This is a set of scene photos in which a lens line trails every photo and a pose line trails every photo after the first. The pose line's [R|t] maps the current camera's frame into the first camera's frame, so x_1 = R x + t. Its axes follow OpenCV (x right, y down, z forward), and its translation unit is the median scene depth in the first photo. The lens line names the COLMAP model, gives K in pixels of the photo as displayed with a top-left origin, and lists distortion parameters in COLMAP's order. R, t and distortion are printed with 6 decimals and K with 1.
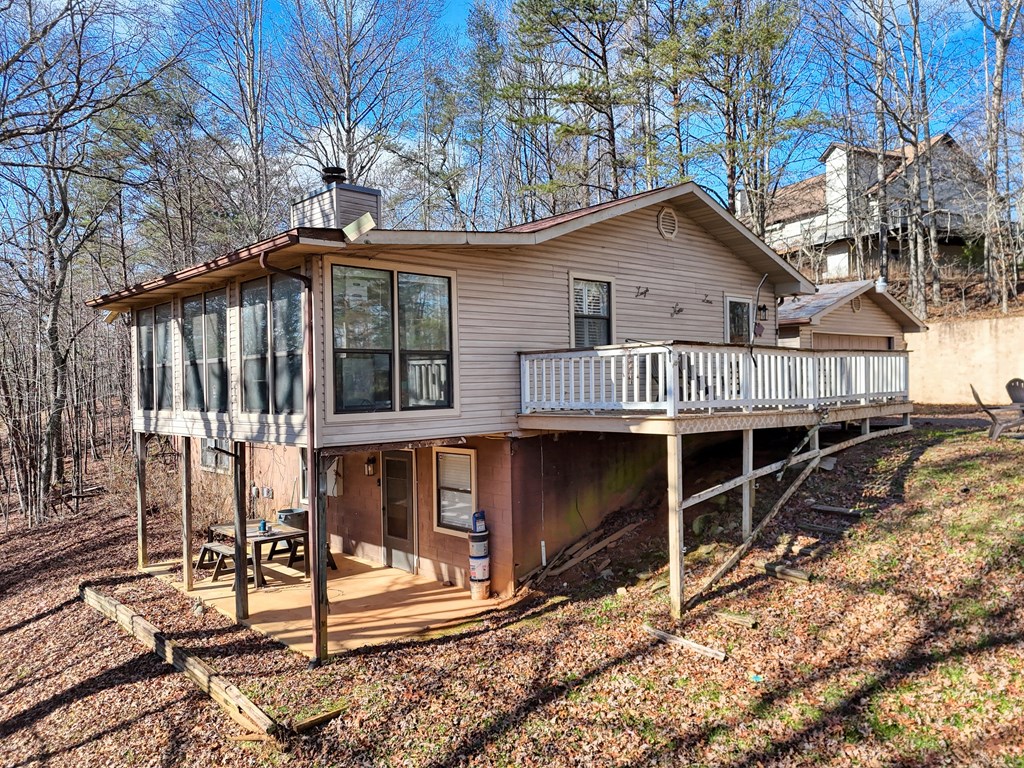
lens RADIAL K [[749.0, 0, 508.7], [0, 749.0, 388.0], [0, 0, 1]] dist [0.031978, -0.002707]
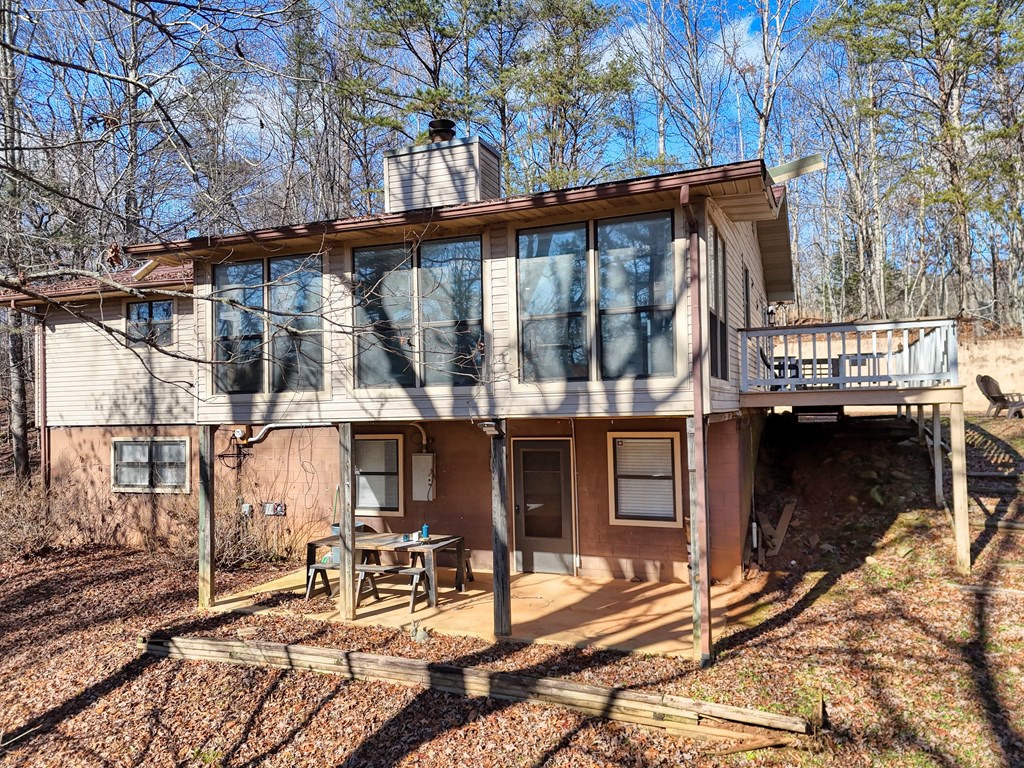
lens RADIAL K [[749.0, 0, 510.6], [0, 749.0, 382.1], [0, 0, 1]] dist [0.031978, -0.002707]
pose [[0.904184, 0.013851, 0.426918, -0.628336], [0.006552, 0.998907, -0.046284, 0.060655], [-0.427093, 0.044647, 0.903105, 0.224541]]
